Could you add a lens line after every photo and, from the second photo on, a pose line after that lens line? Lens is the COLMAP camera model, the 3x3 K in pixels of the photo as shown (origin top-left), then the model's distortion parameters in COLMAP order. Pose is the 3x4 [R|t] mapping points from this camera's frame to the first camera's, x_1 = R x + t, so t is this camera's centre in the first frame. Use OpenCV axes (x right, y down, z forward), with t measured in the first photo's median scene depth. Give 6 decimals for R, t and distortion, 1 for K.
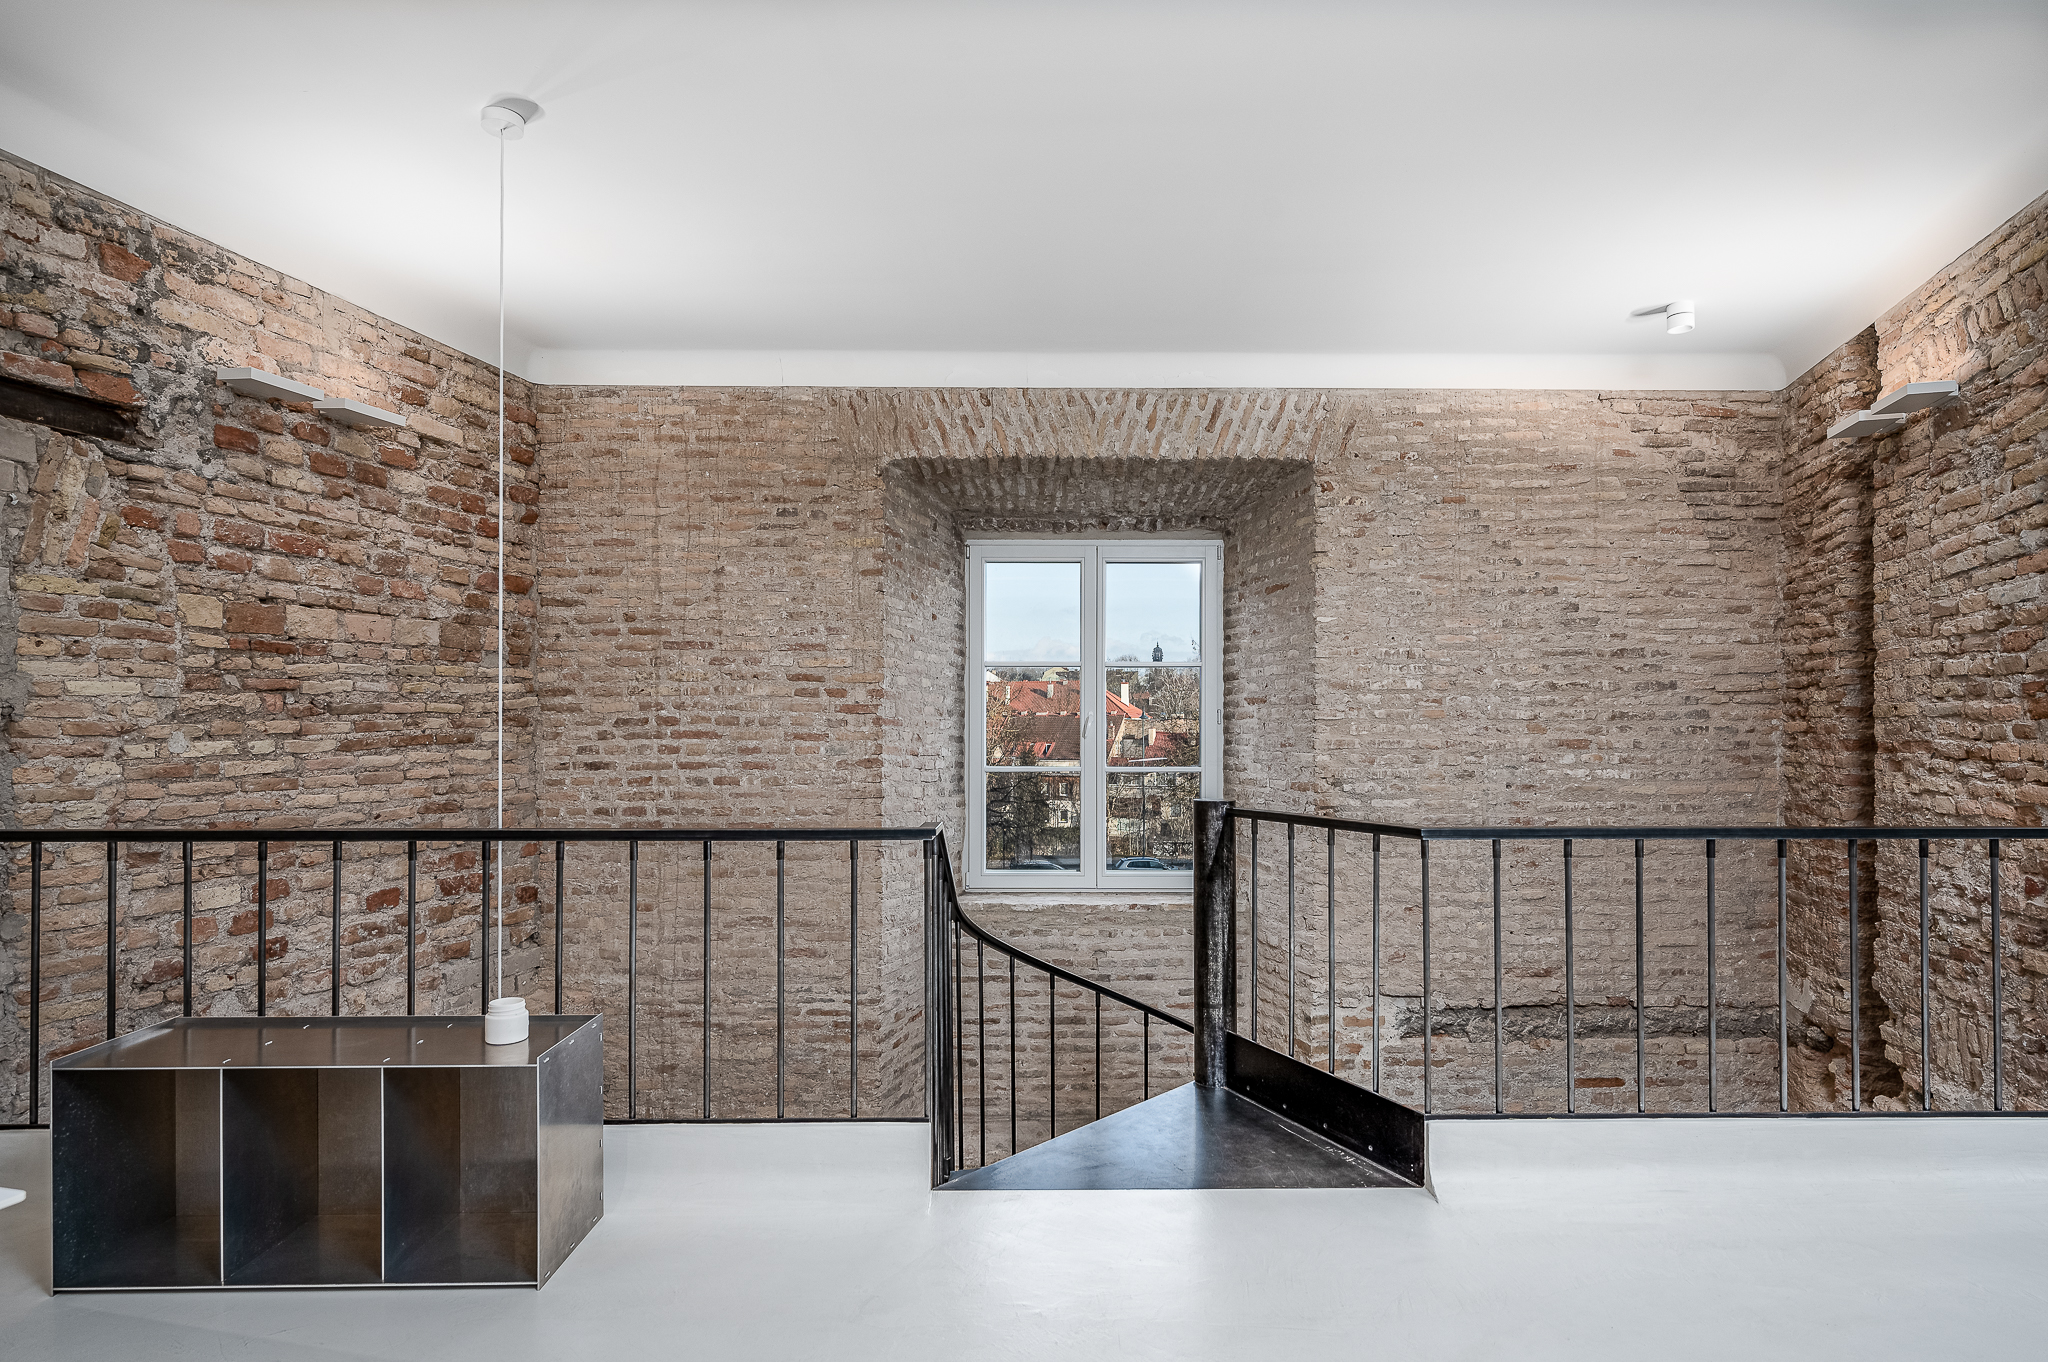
lens RADIAL K [[1041.0, 0, 1074.6], [0, 1041.0, 715.5], [0, 0, 1]] dist [0.000565, -0.000249]
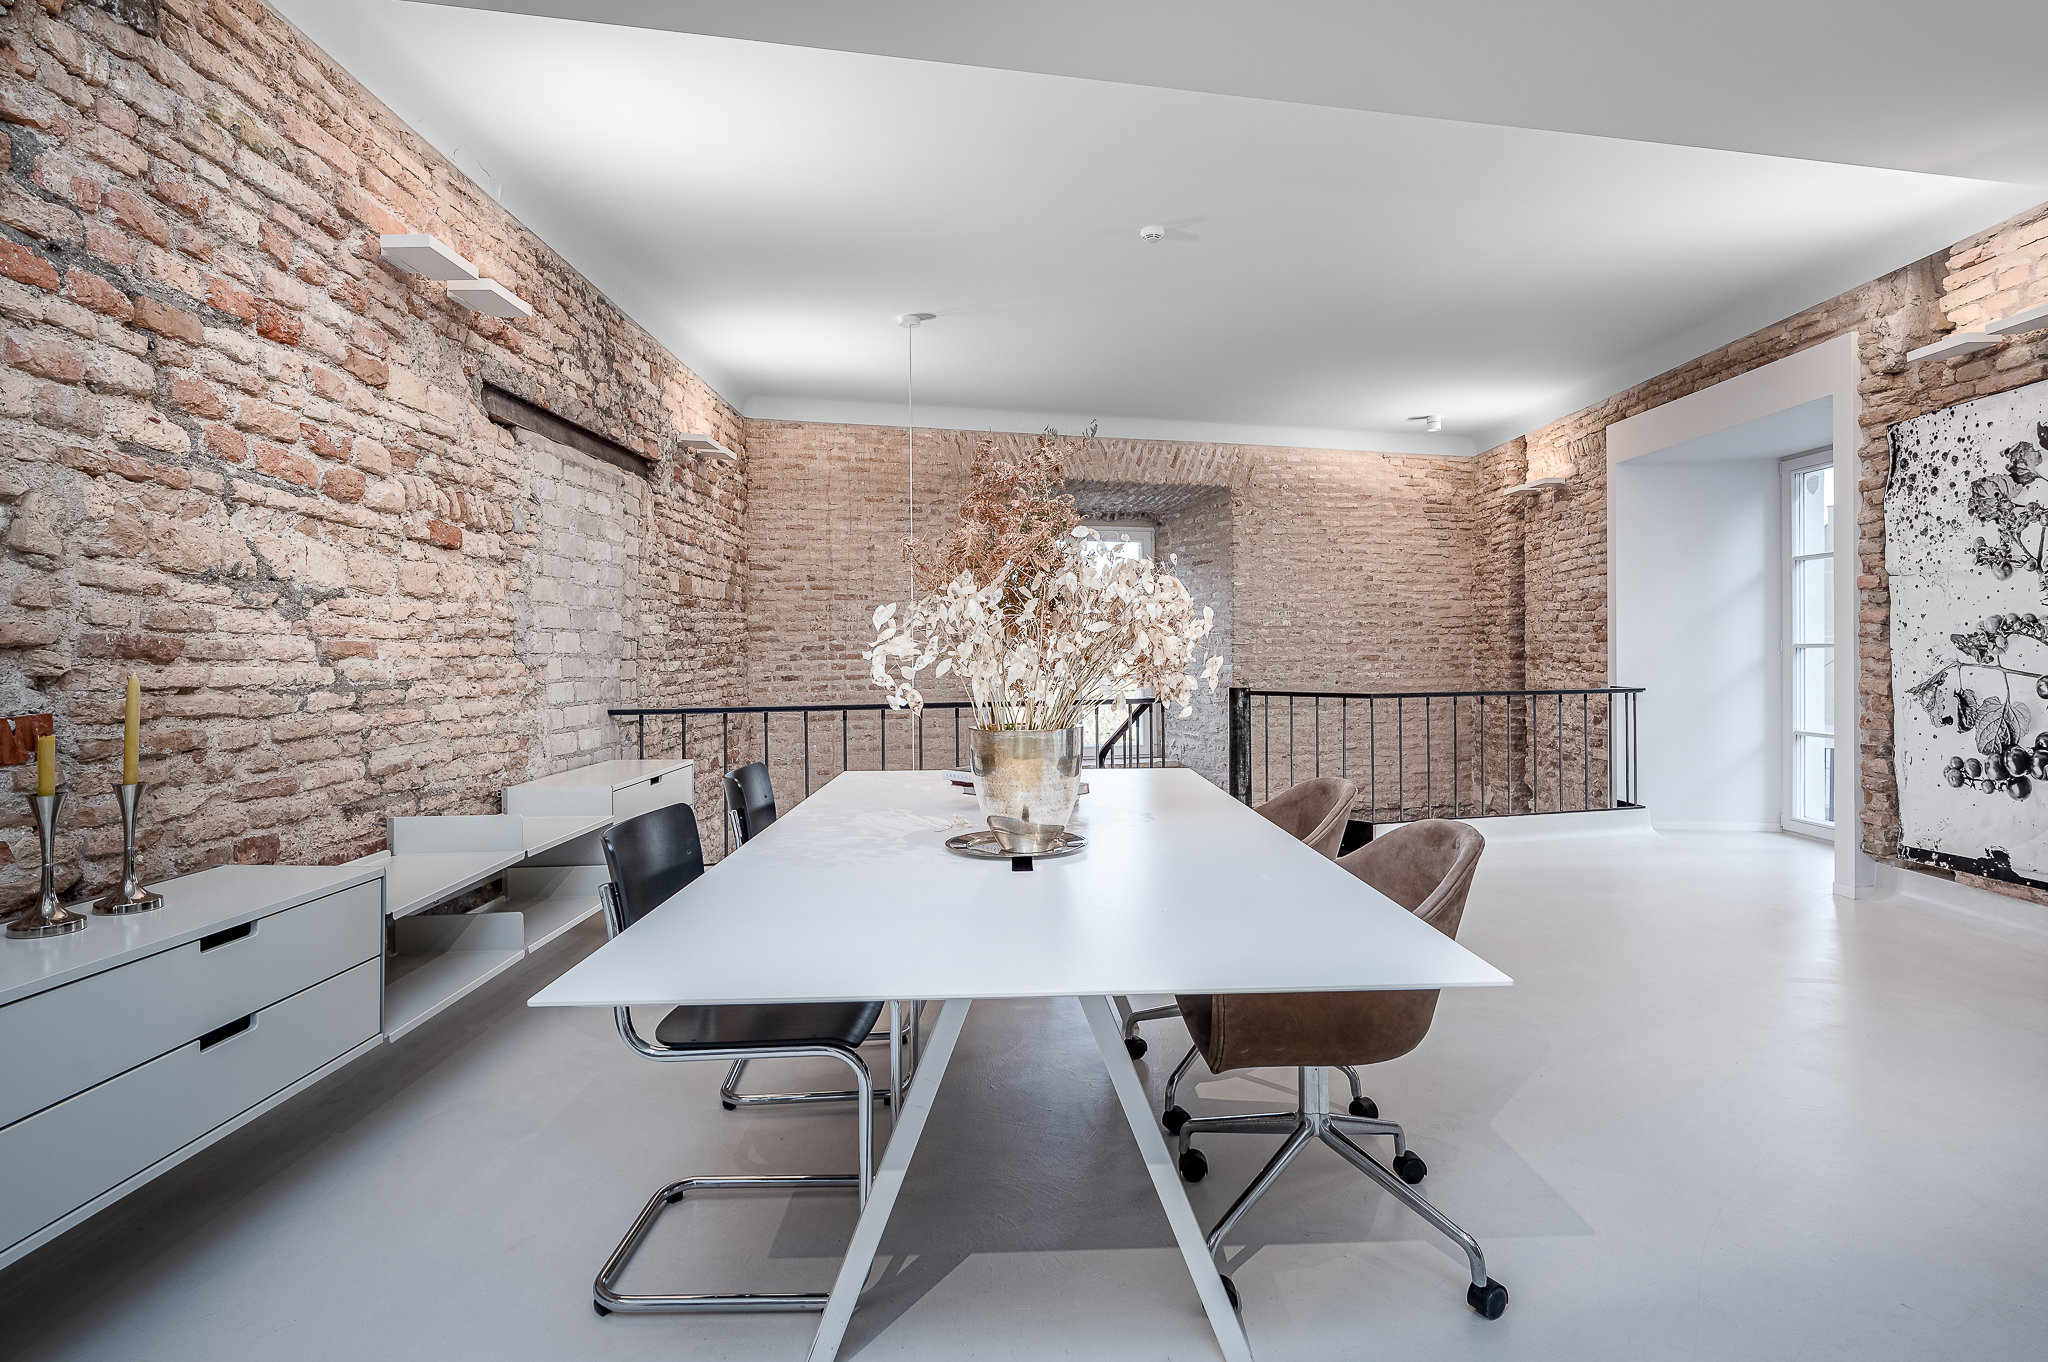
lens RADIAL K [[1085.0, 0, 1007.4], [0, 1085.0, 650.2], [0, 0, 1]] dist [0.005268, 0.000366]
pose [[0.965081, -0.006902, 0.261859, -0.566553], [0.004564, 0.999944, 0.009539, -0.004840], [-0.261910, -0.008011, 0.965059, -0.570640]]
